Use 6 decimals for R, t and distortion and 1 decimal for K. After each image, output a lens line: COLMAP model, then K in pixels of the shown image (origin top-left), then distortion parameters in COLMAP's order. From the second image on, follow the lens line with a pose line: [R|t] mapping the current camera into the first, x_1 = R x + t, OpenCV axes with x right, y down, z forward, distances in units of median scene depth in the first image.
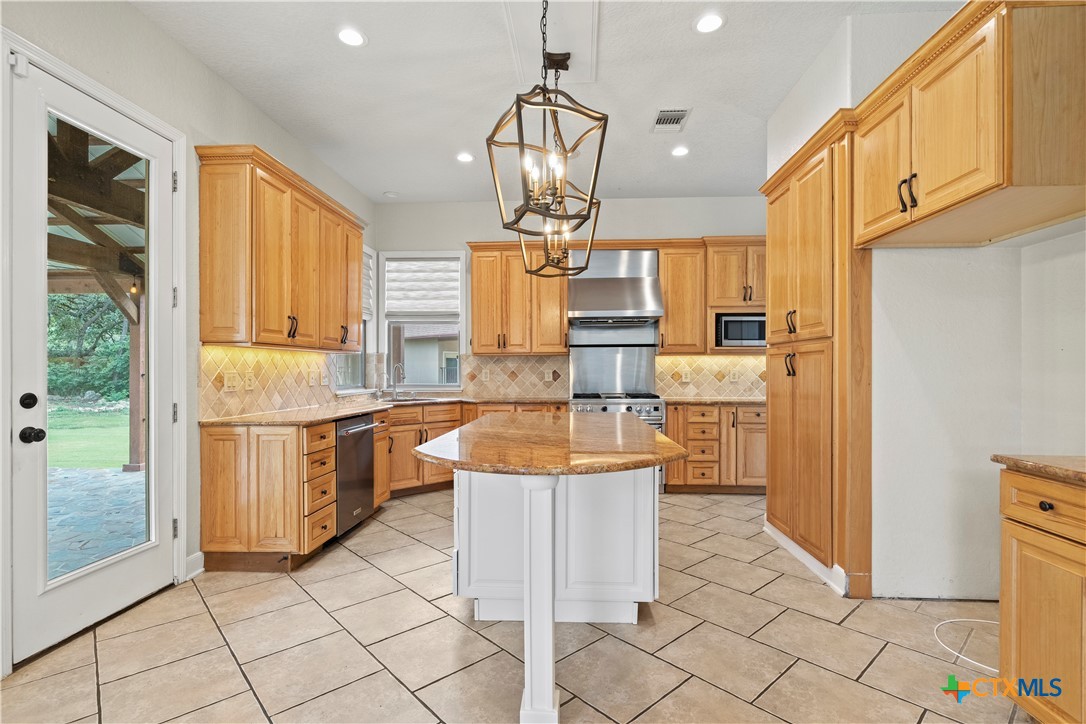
lens RADIAL K [[518.9, 0, 549.9], [0, 518.9, 368.1], [0, 0, 1]] dist [-0.000352, 0.000194]
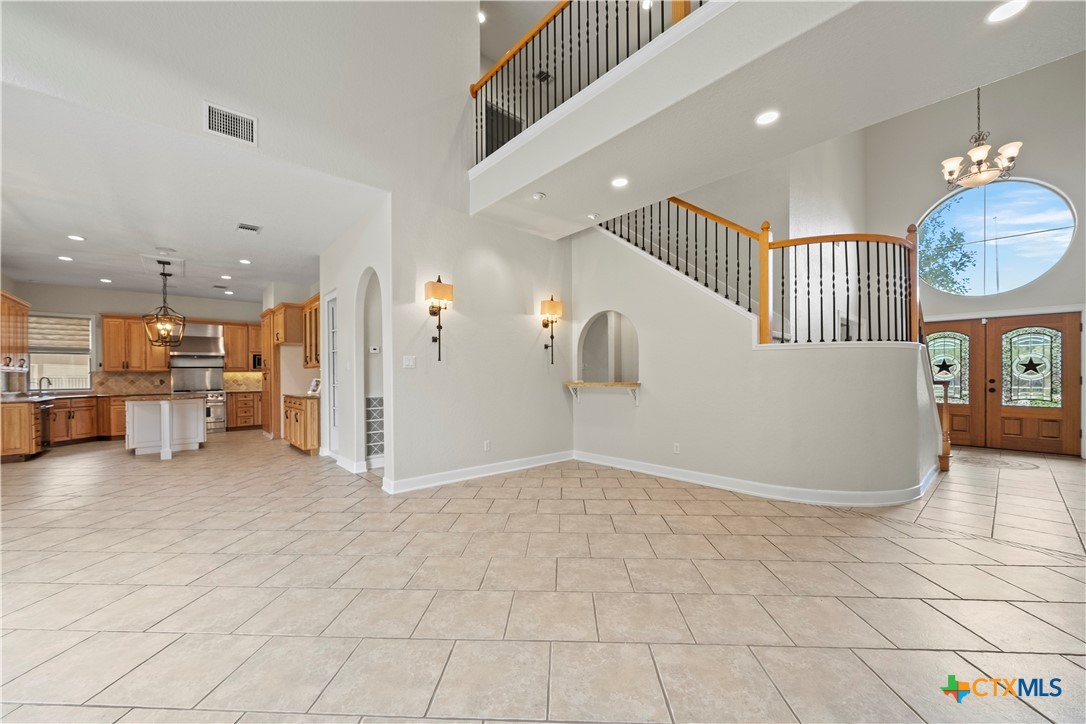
lens RADIAL K [[413.3, 0, 543.3], [0, 413.3, 376.9], [0, 0, 1]] dist [-0.005459, 0.000125]
pose [[0.710920, -0.009328, 0.703211, -0.067763], [0.007436, 0.999956, 0.005747, -0.004431], [-0.703234, 0.001143, 0.710958, -1.339281]]
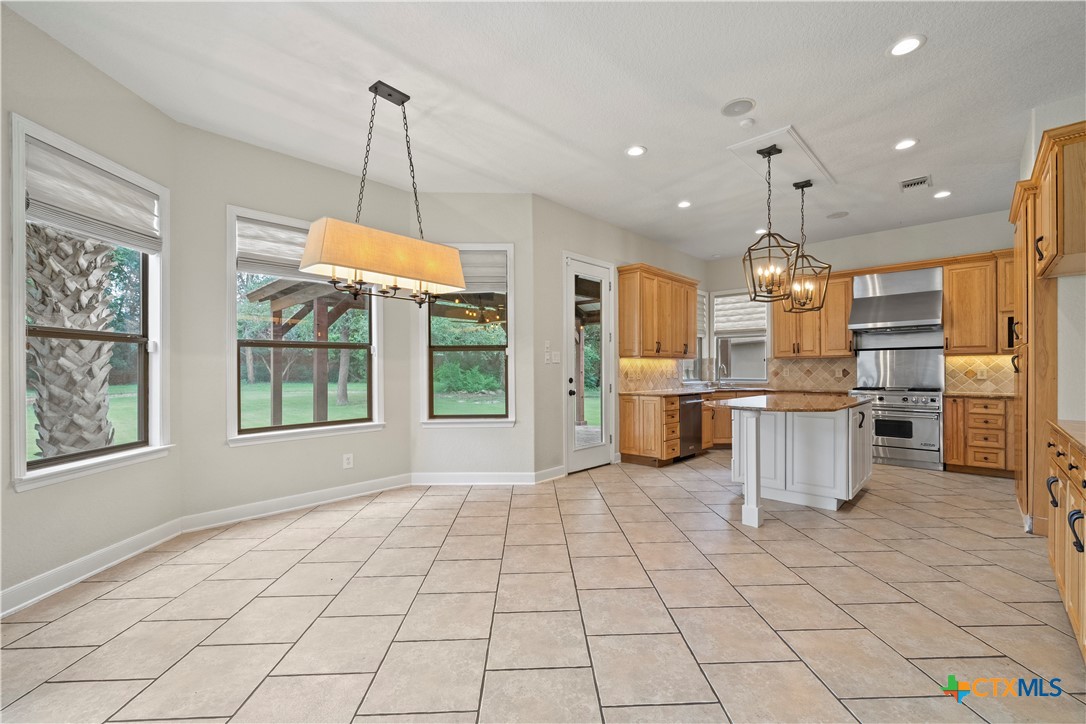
lens RADIAL K [[453.7, 0, 545.7], [0, 453.7, 369.9], [0, 0, 1]] dist [-0.001830, 0.000160]
pose [[0.759975, -0.001318, -0.649952, 0.204849], [0.005219, 0.999978, 0.004075, -0.001905], [0.649932, -0.006488, 0.759965, -0.403227]]
